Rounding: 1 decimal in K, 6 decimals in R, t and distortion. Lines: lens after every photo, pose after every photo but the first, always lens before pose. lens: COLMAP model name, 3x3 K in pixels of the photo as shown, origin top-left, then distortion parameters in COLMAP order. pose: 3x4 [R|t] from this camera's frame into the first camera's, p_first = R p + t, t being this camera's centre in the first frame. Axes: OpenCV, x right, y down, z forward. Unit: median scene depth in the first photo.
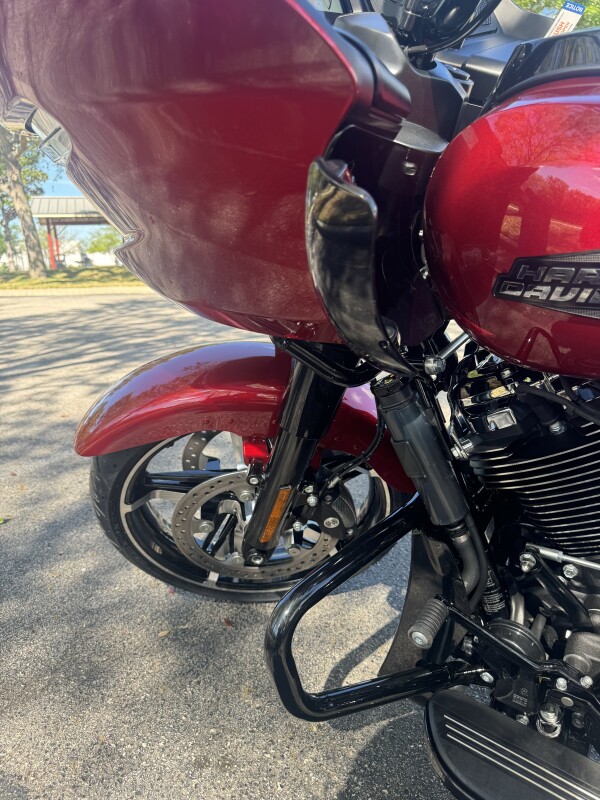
lens RADIAL K [[574.4, 0, 310.9], [0, 574.4, 404.2], [0, 0, 1]] dist [0.007506, -0.003808]
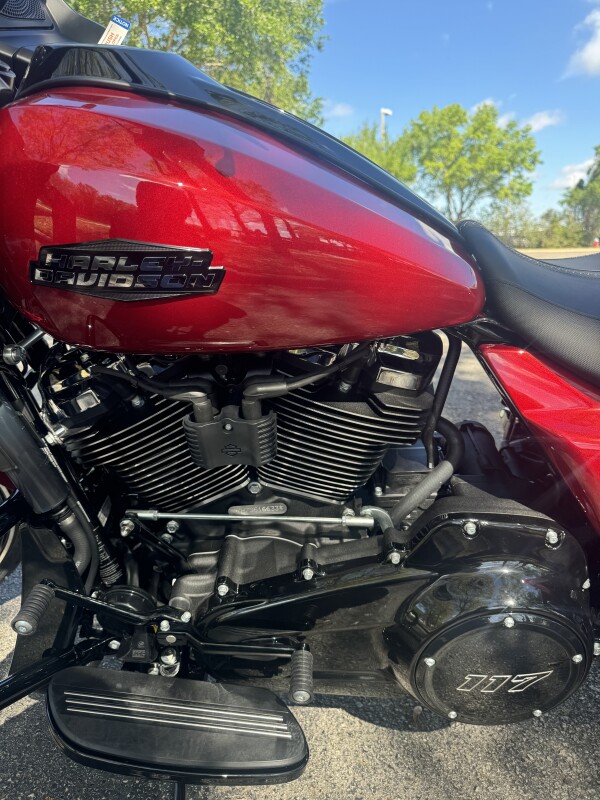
lens RADIAL K [[574.5, 0, 310.3], [0, 574.5, 399.0], [0, 0, 1]] dist [-0.002993, -0.002894]
pose [[0.845617, -0.116147, 0.521000, 0.123900], [0.114496, 0.992790, 0.035489, 0.031999], [-0.521365, 0.029642, 0.852819, -0.111884]]
